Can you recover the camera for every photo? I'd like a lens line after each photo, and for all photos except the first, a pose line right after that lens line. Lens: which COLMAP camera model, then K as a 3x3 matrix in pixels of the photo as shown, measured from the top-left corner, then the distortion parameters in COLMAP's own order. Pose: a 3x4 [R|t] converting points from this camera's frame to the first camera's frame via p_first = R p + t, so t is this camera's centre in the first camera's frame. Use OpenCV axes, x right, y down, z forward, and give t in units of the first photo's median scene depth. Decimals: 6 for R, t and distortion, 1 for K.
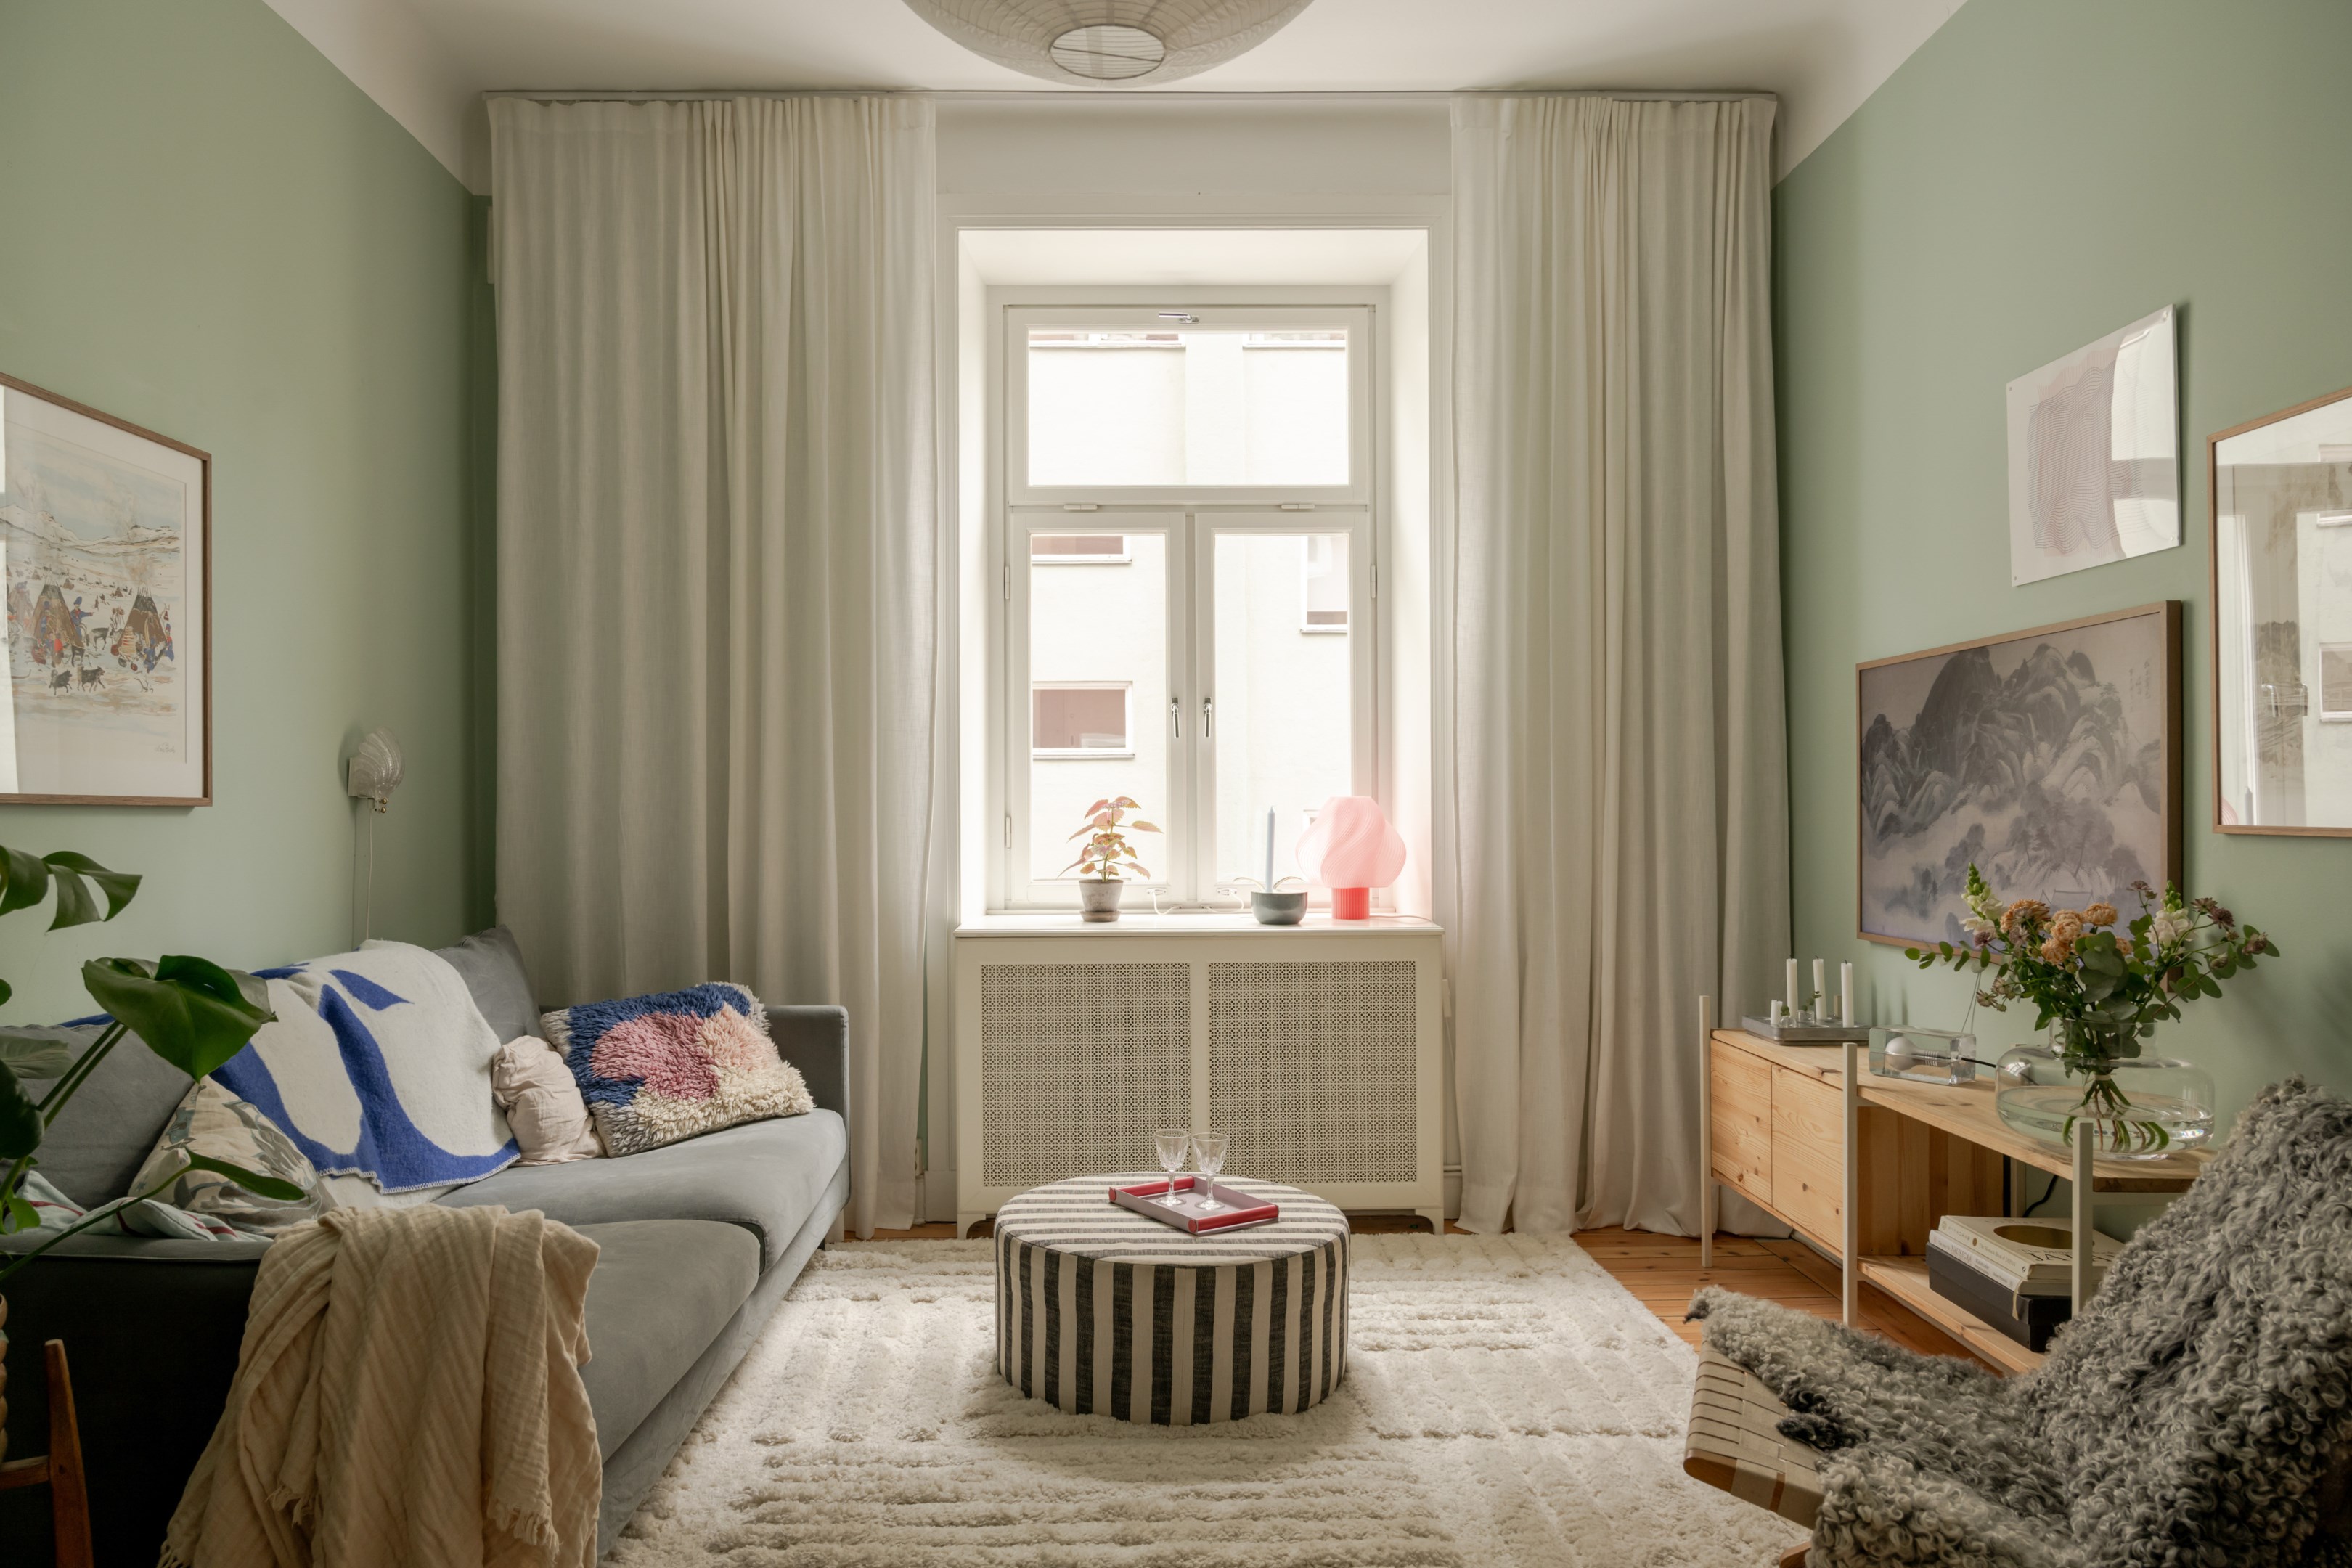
lens RADIAL K [[1559.1, 0, 1141.8], [0, 1559.1, 810.9], [0, 0, 1]] dist [-0.002591, -0.001444]
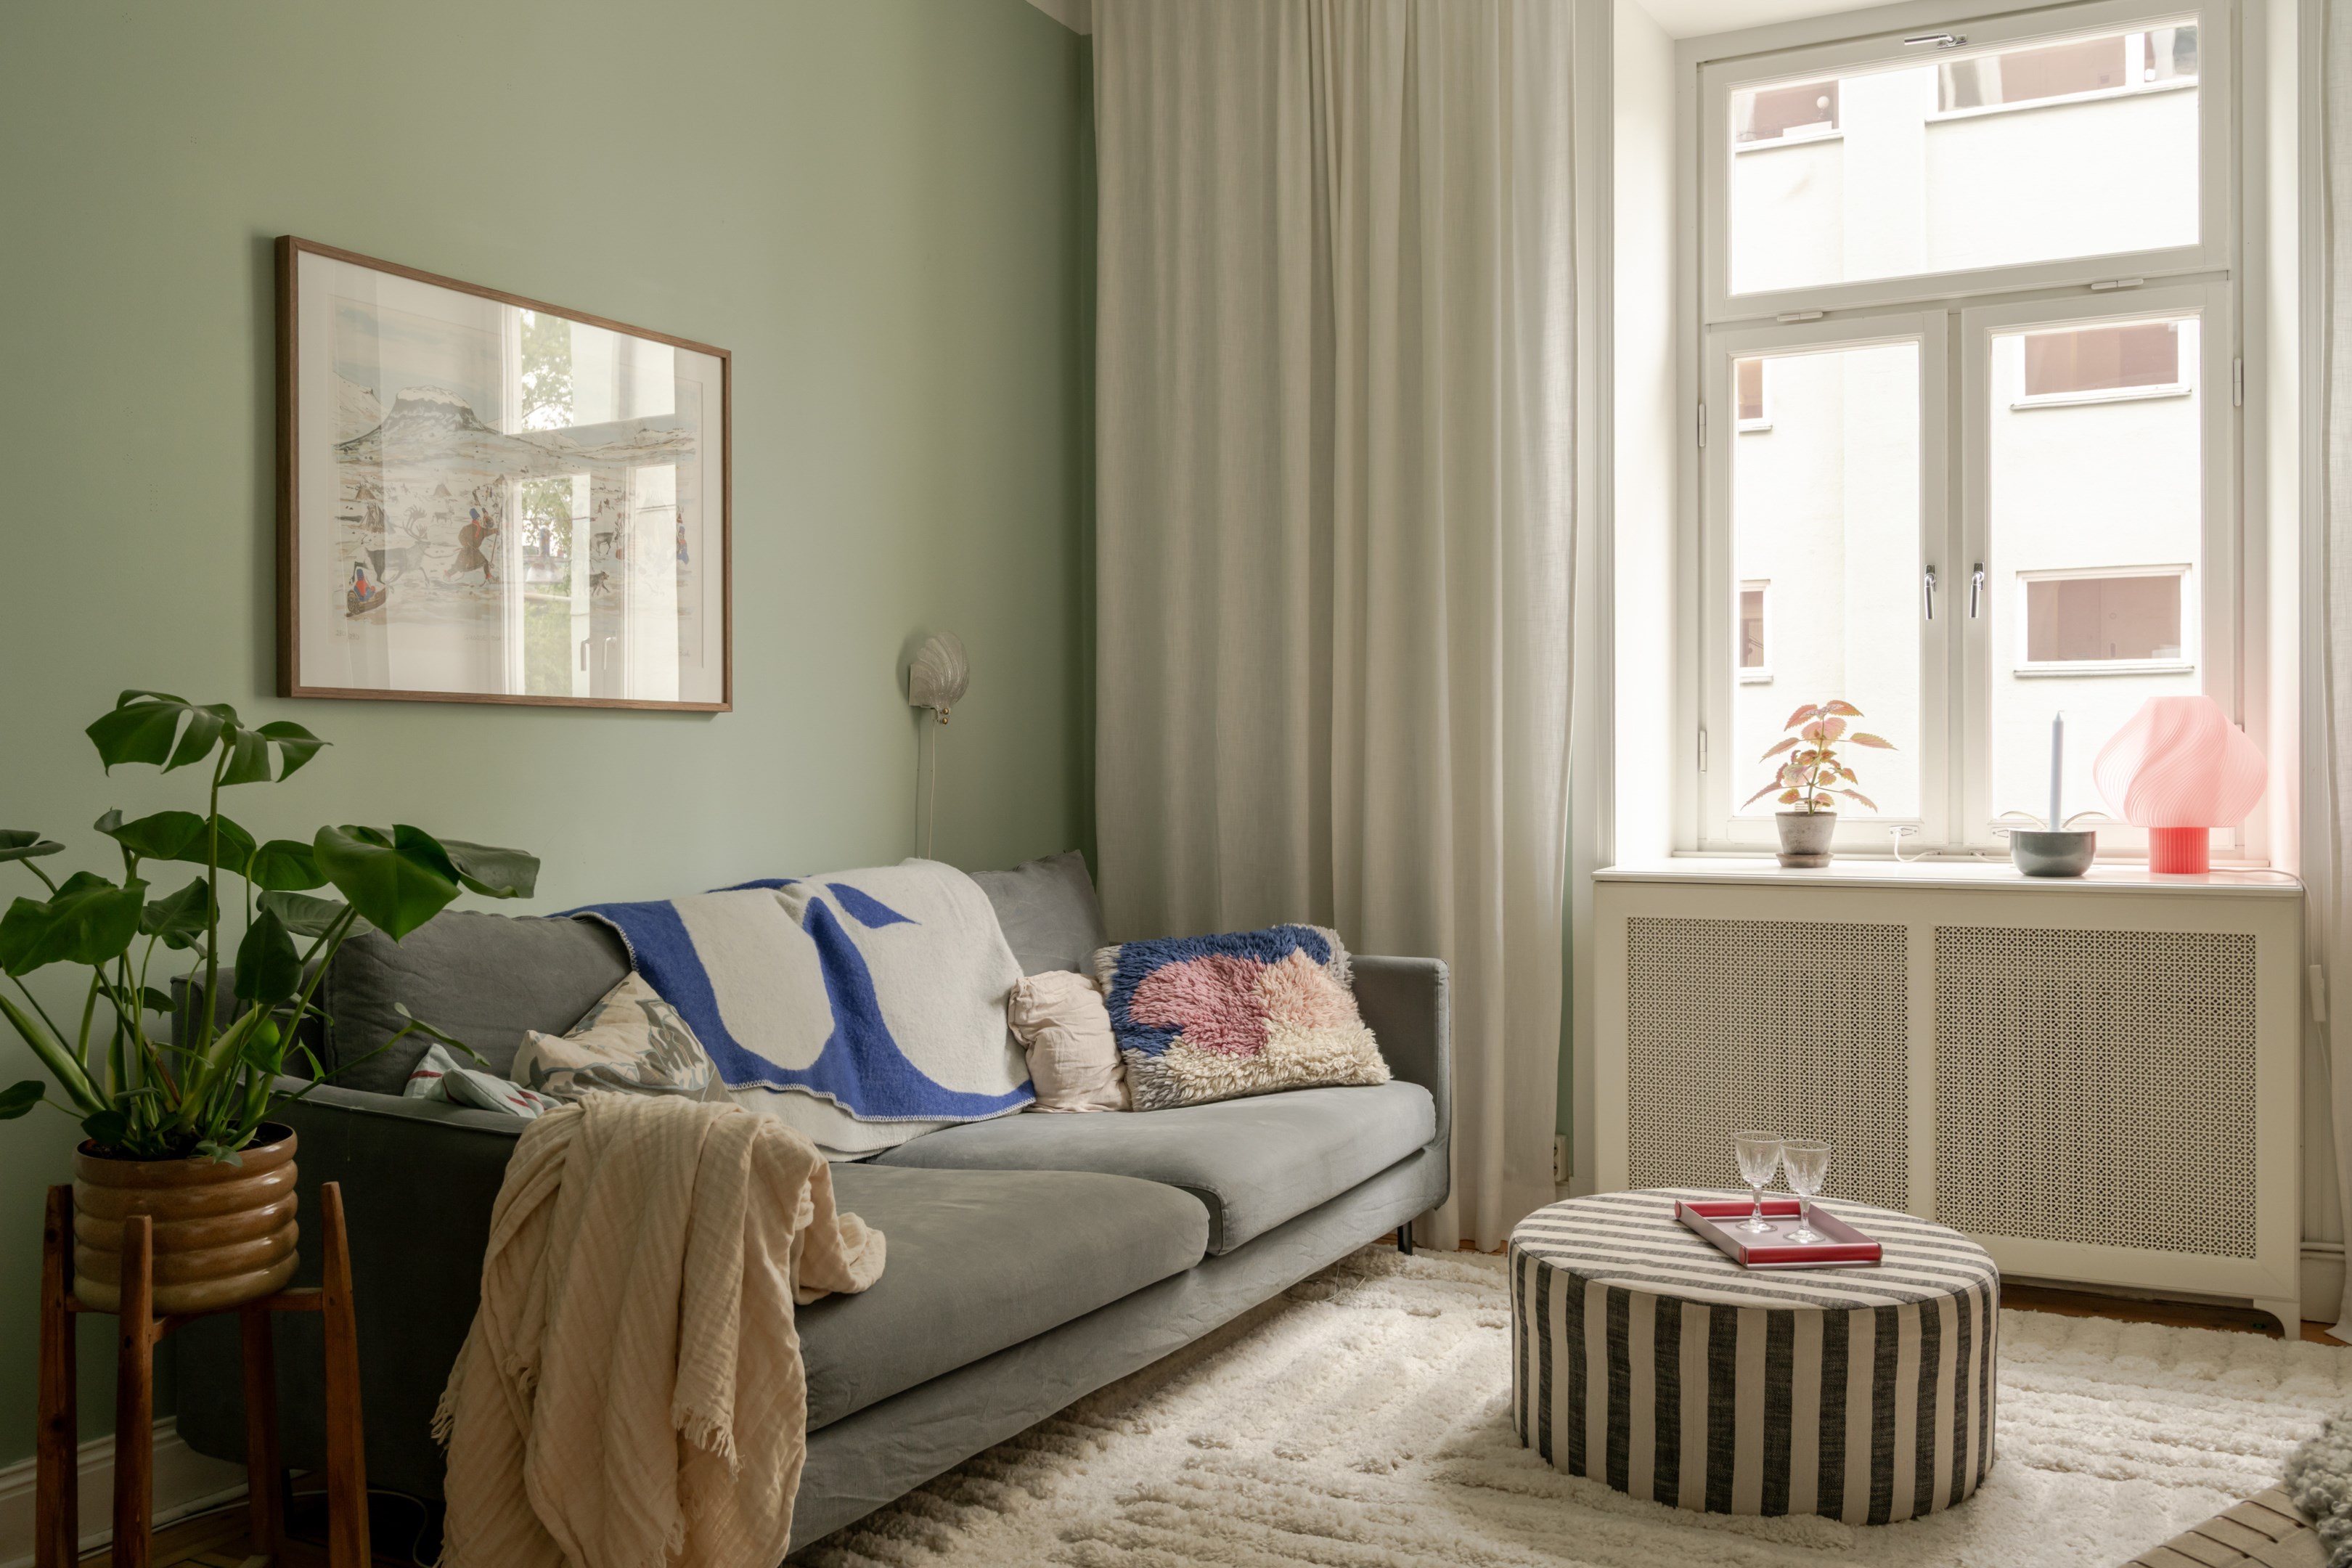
lens RADIAL K [[1994.0, 0, 1216.0], [0, 1994.0, 763.8], [0, 0, 1]] dist [-0.003571, 0.001837]
pose [[0.887292, 0.000890, -0.461207, 0.206746], [0.001857, 0.999983, 0.005504, 0.019251], [0.461204, -0.005740, 0.887275, 0.026034]]
